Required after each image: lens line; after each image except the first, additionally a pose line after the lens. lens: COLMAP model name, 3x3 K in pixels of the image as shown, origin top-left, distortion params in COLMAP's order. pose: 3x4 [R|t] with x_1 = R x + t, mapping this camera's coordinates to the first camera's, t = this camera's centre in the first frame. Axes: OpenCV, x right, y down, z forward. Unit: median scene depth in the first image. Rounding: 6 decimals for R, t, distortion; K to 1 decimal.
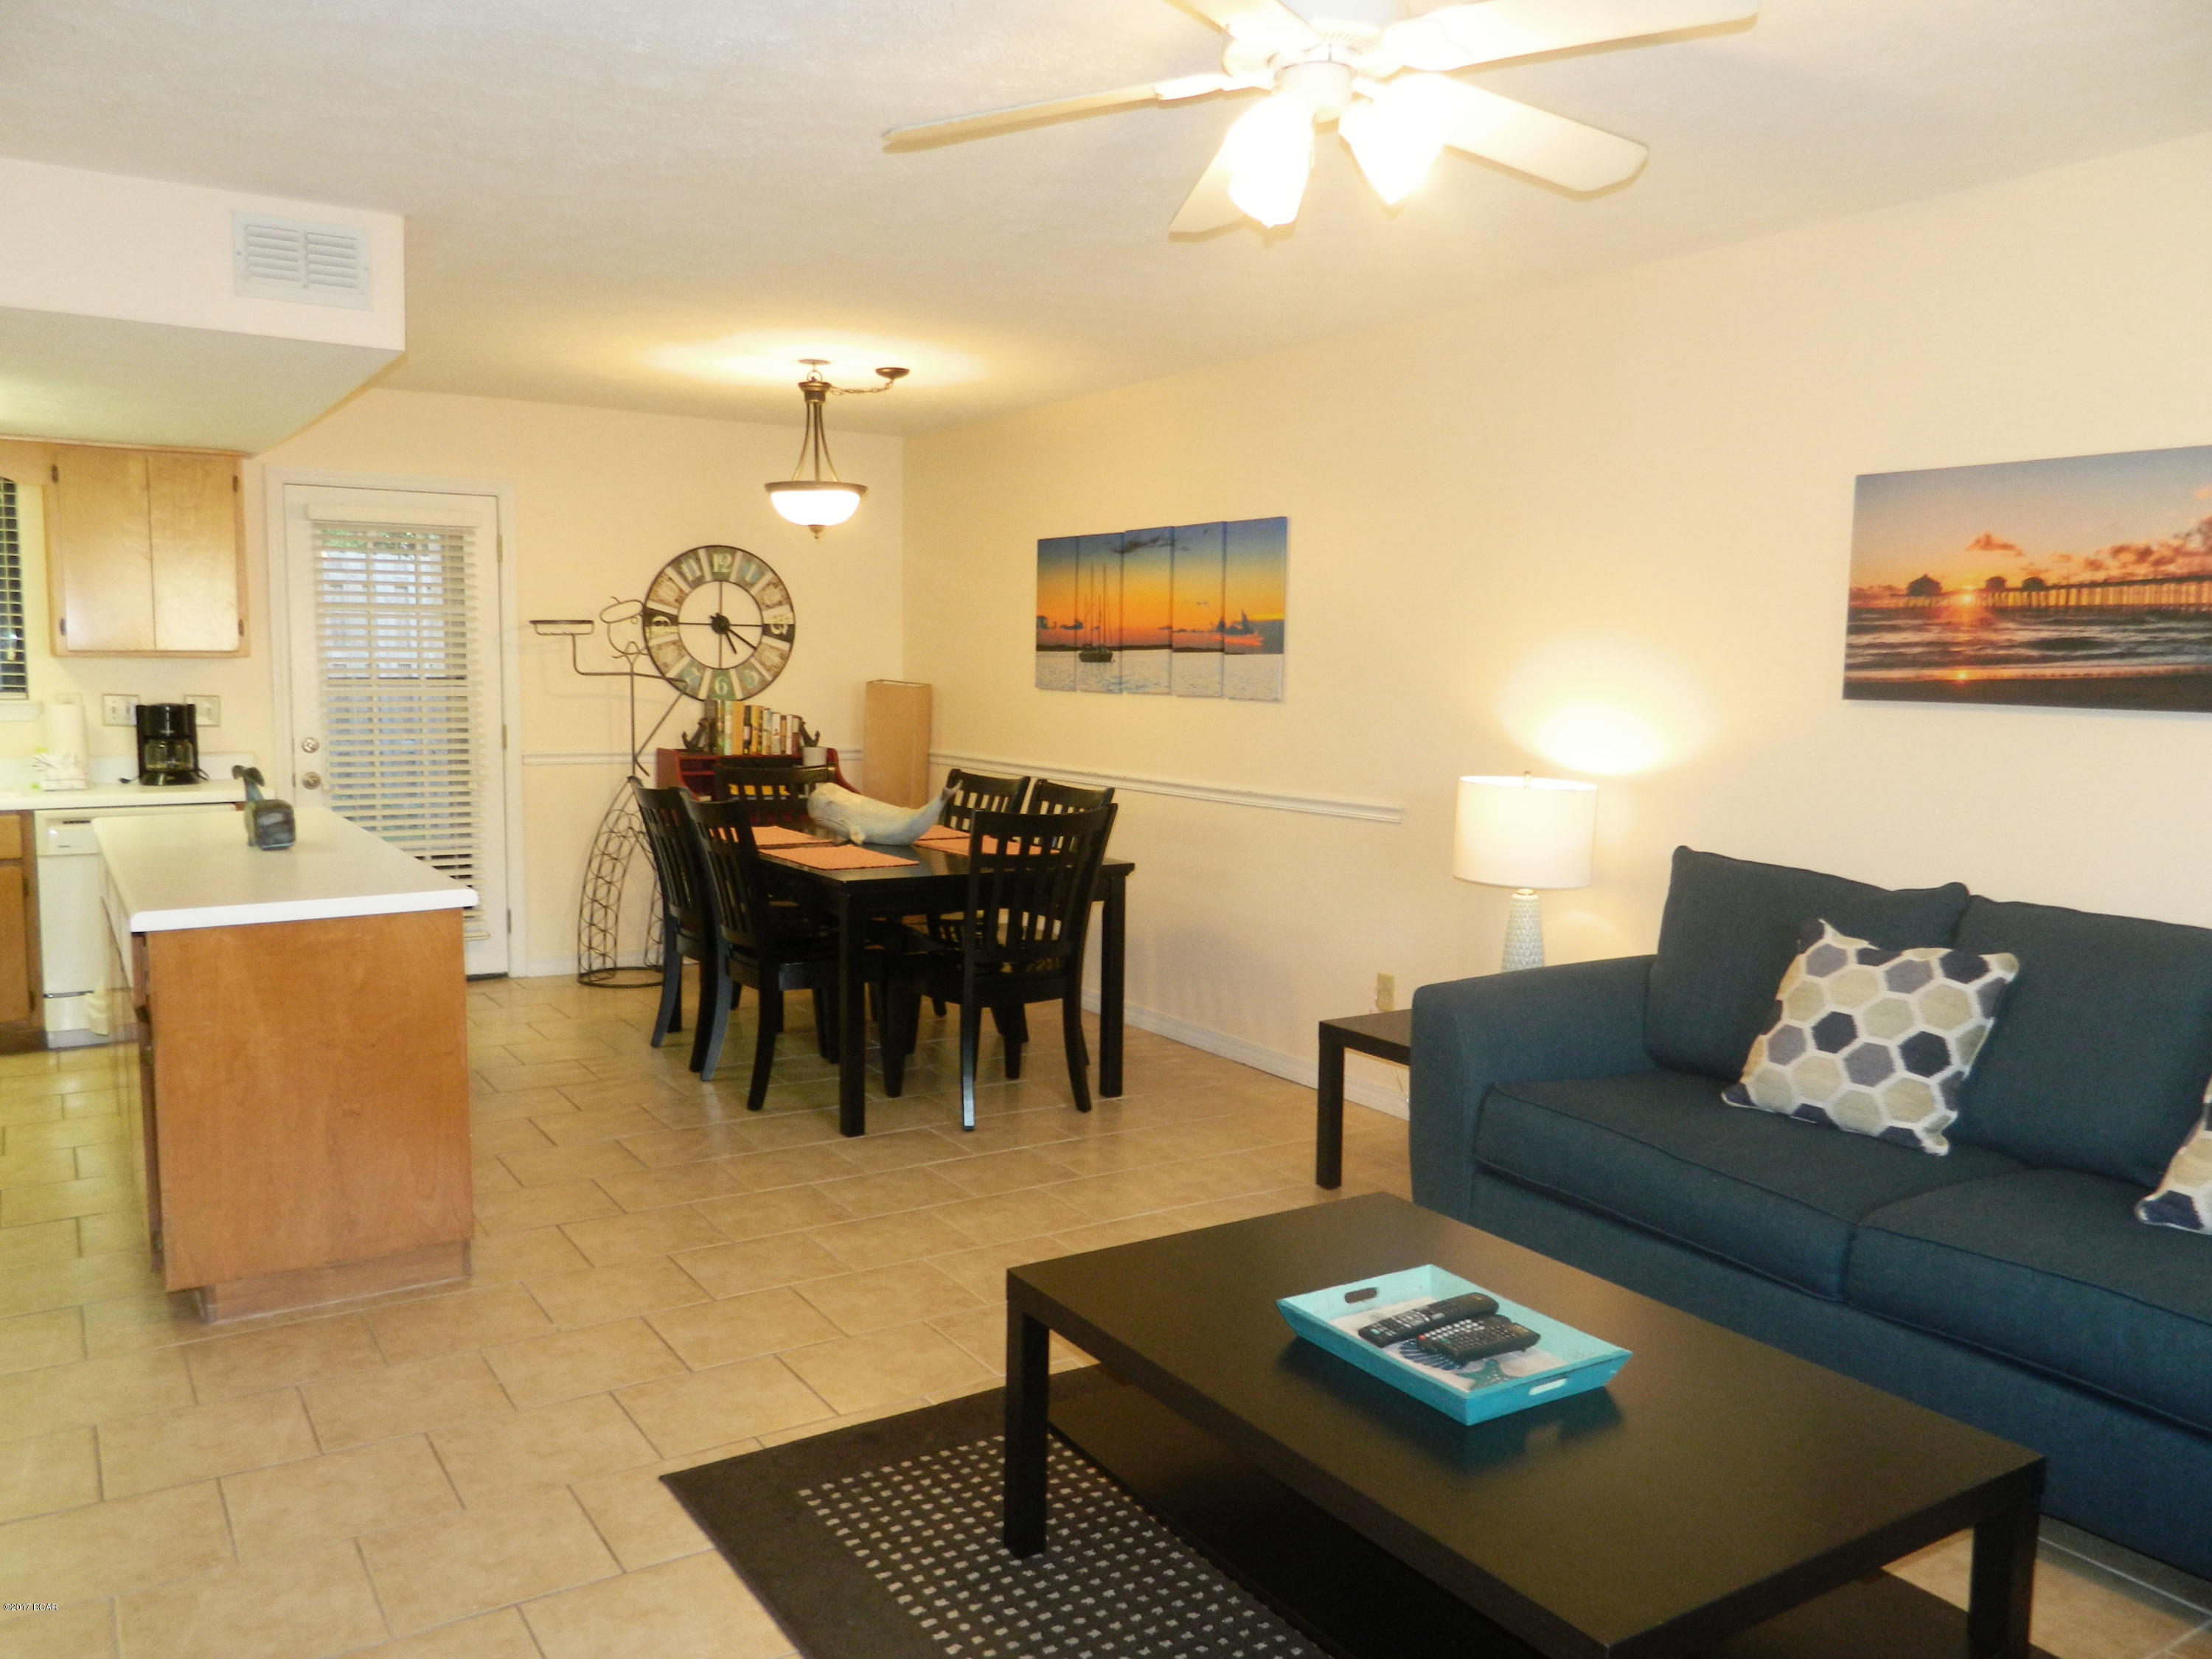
lens RADIAL K [[1686.5, 0, 1106.0], [0, 1686.5, 829.5], [0, 0, 1]] dist [0.010848, 0.000727]
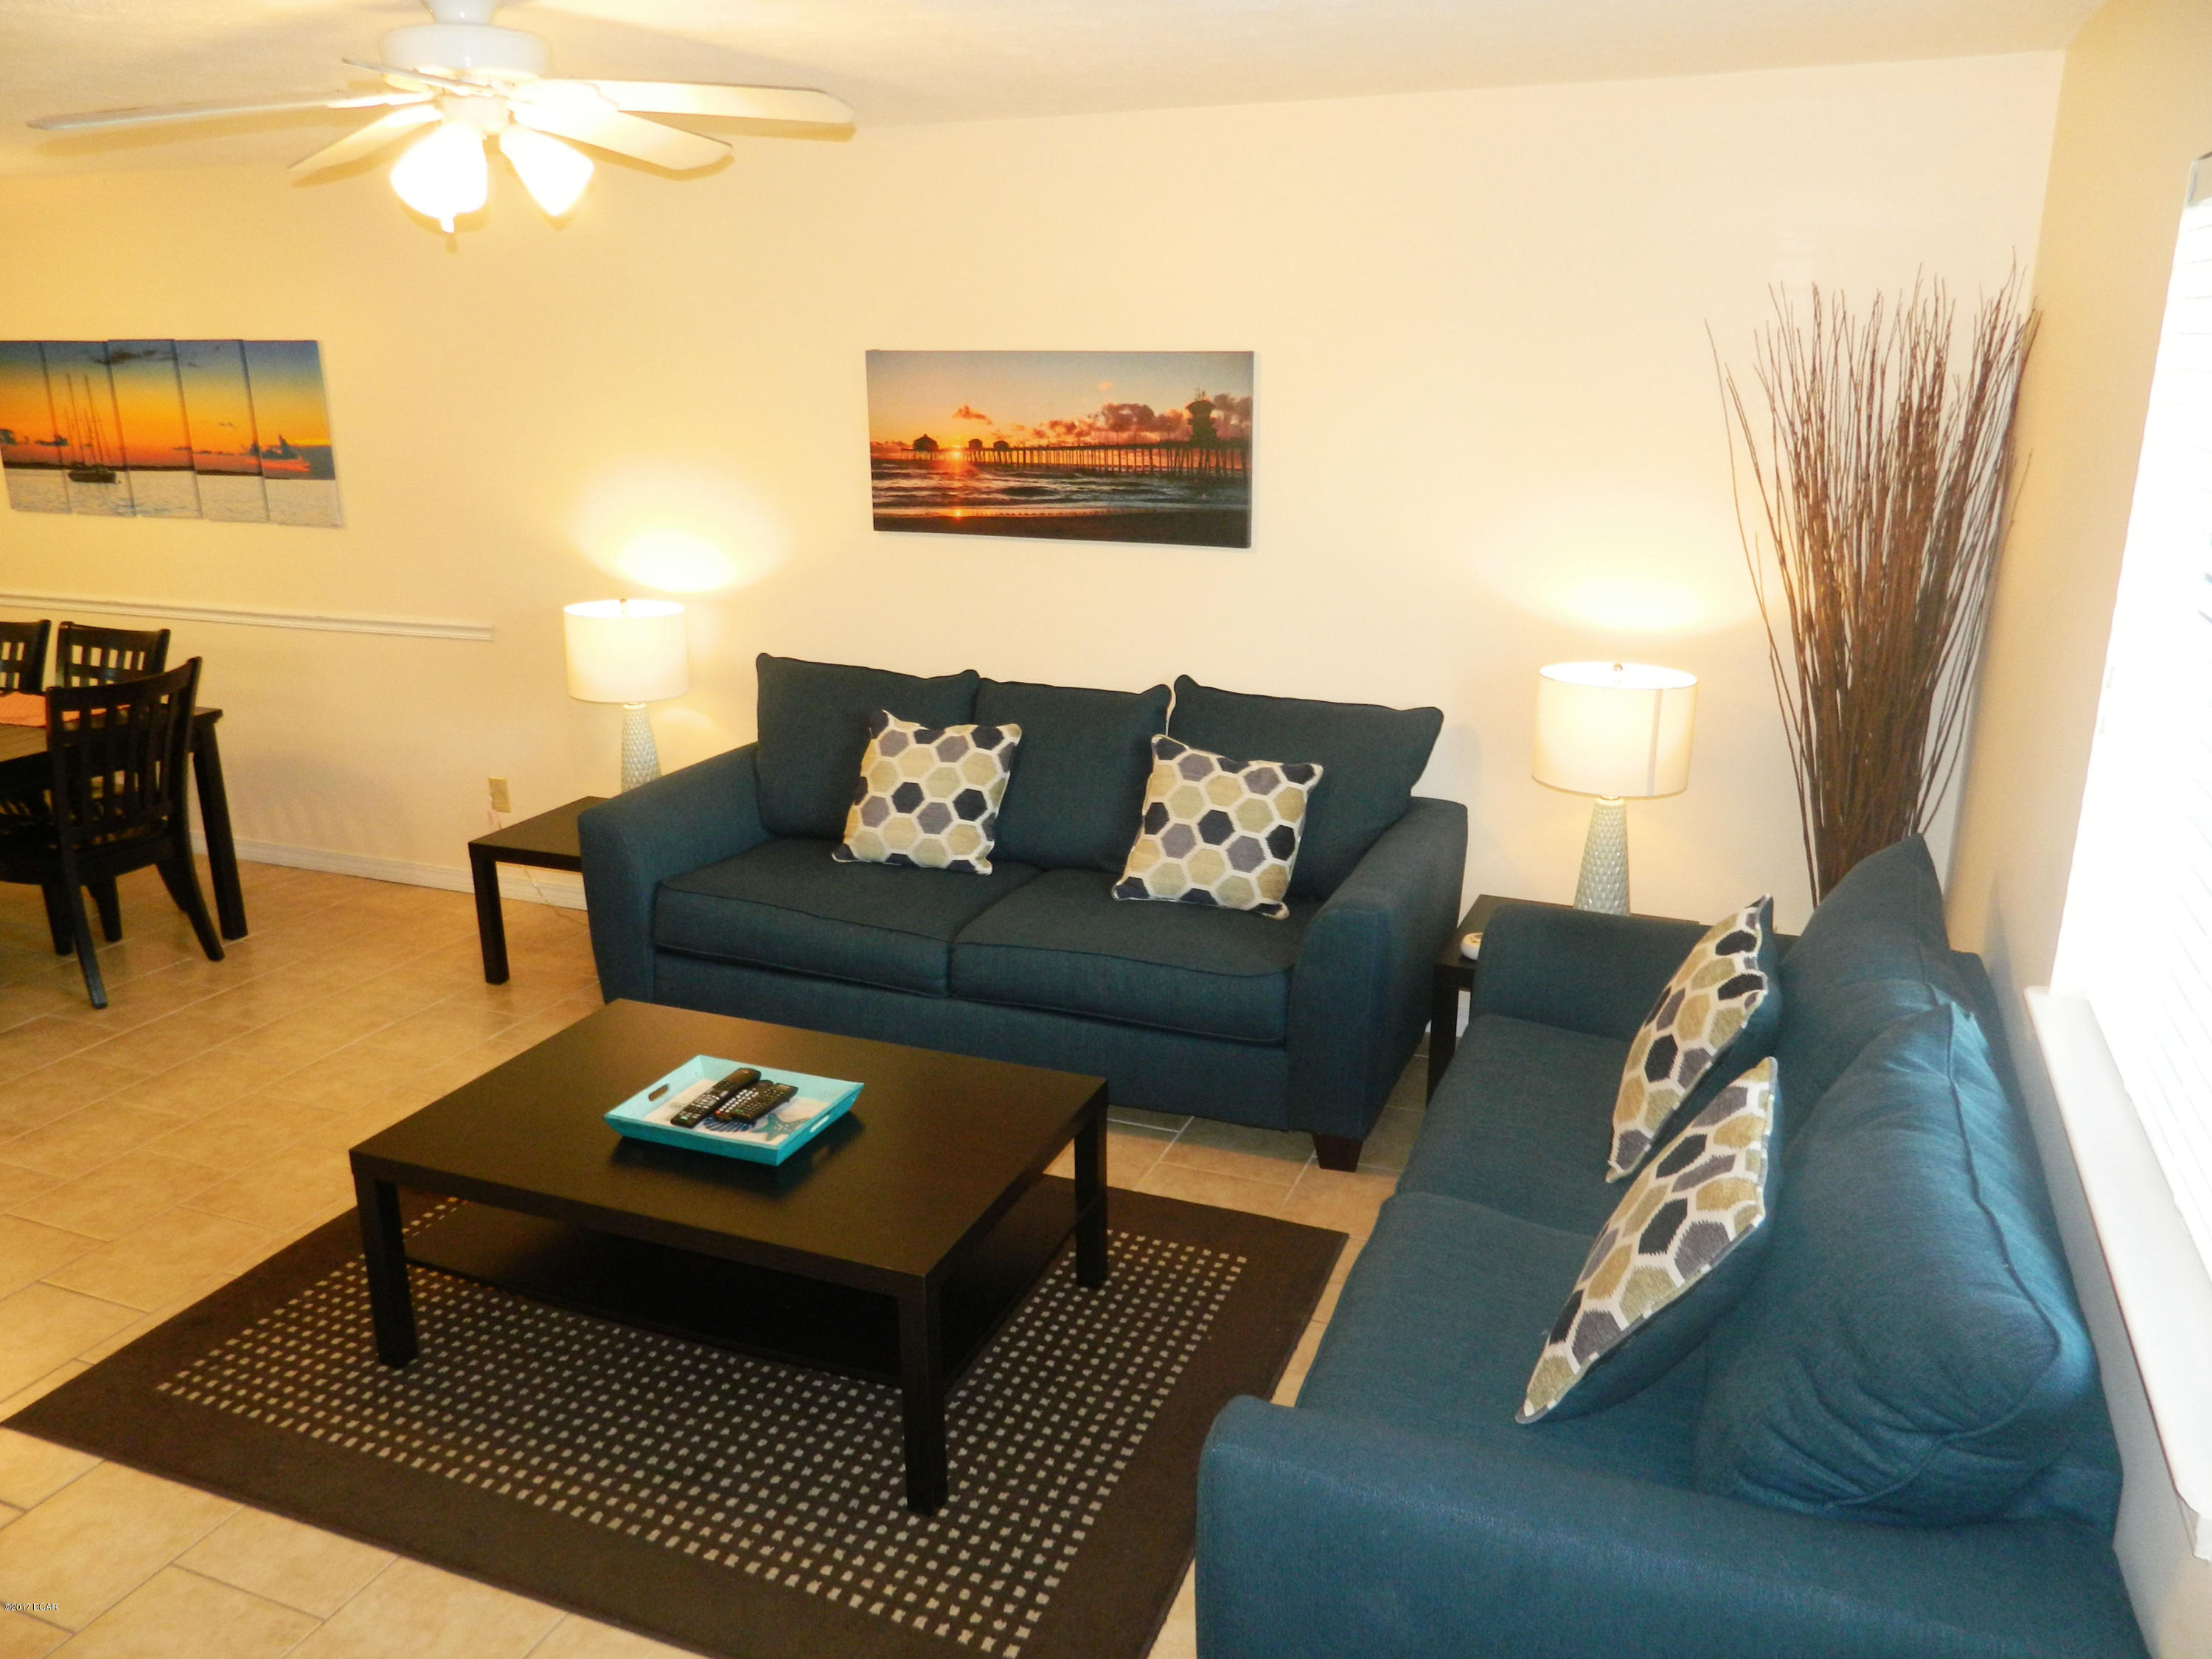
lens RADIAL K [[1629.6, 0, 1106.0], [0, 1629.6, 829.5], [0, 0, 1]] dist [0.002832, 0.001402]
pose [[0.814383, -0.182189, 0.550988, -0.094099], [0.075897, 0.974725, 0.210123, -0.068156], [-0.575343, -0.129302, 0.807627, -0.083618]]
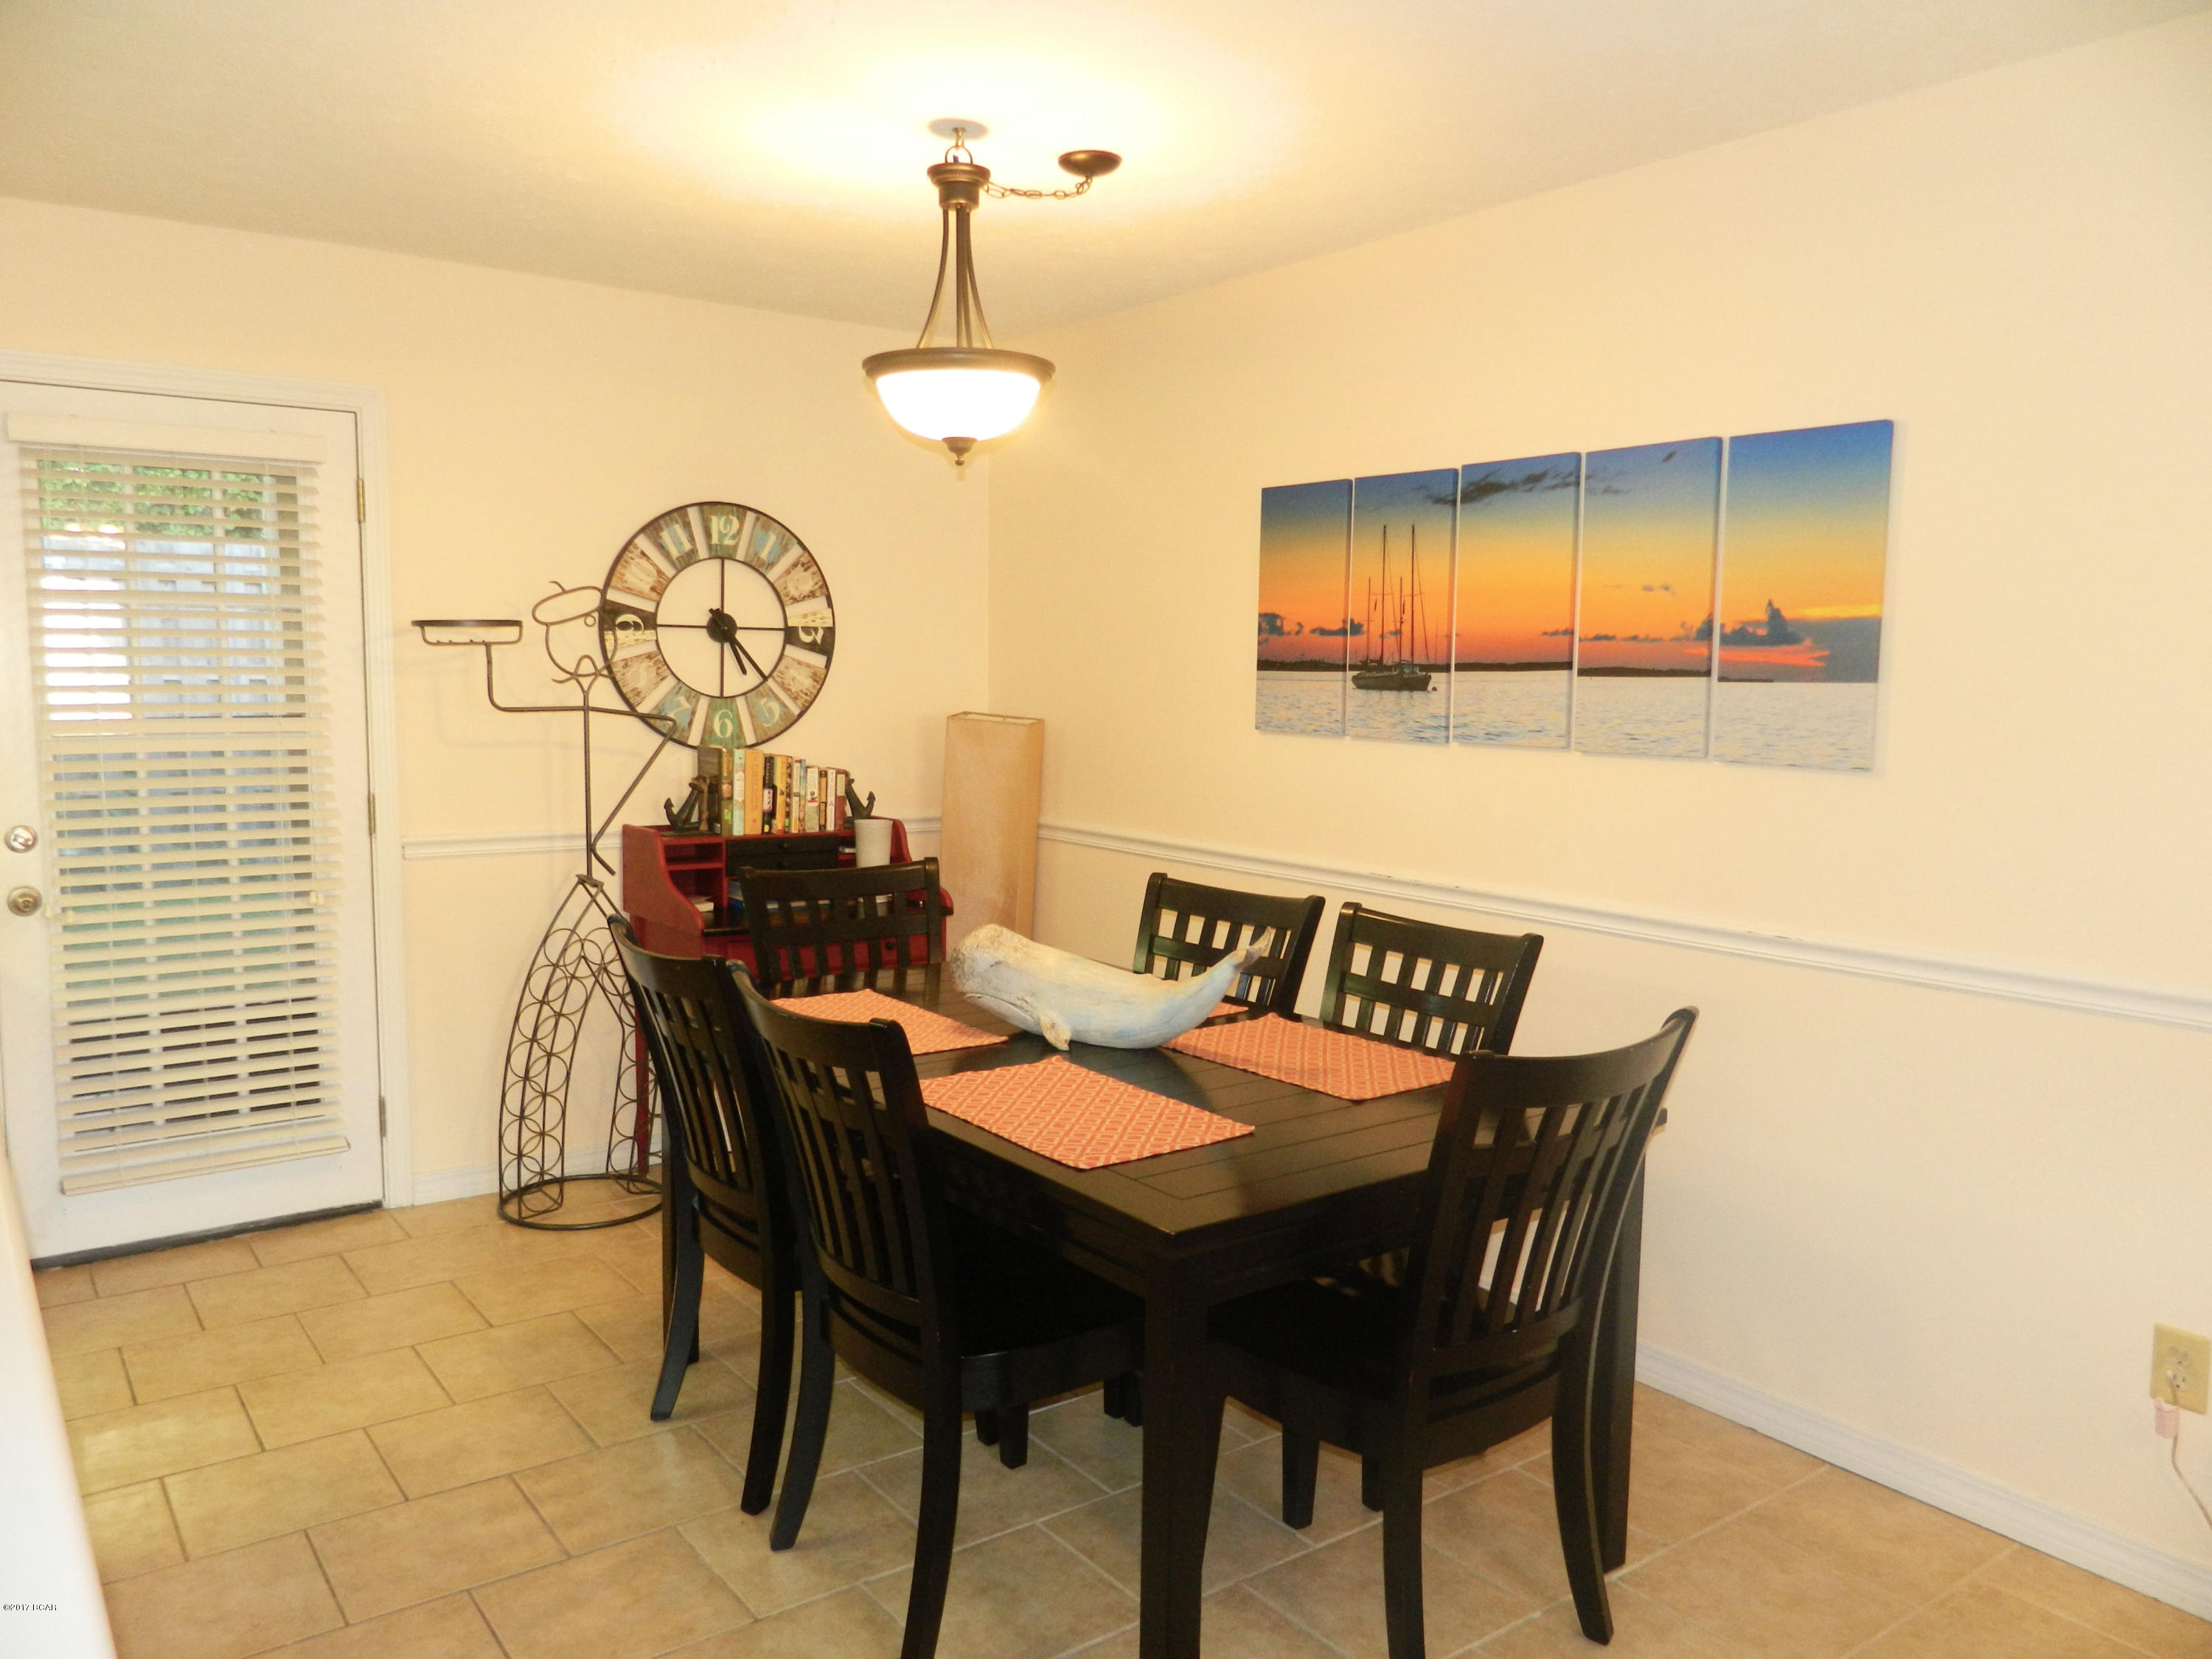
lens RADIAL K [[1641.6, 0, 1106.0], [0, 1641.6, 829.5], [0, 0, 1]] dist [-0.001953, -0.002582]
pose [[0.997784, -0.007910, 0.066059, -0.165381], [0.007896, 0.999969, 0.000475, -0.058868], [-0.066061, 0.000048, 0.997816, 0.493785]]
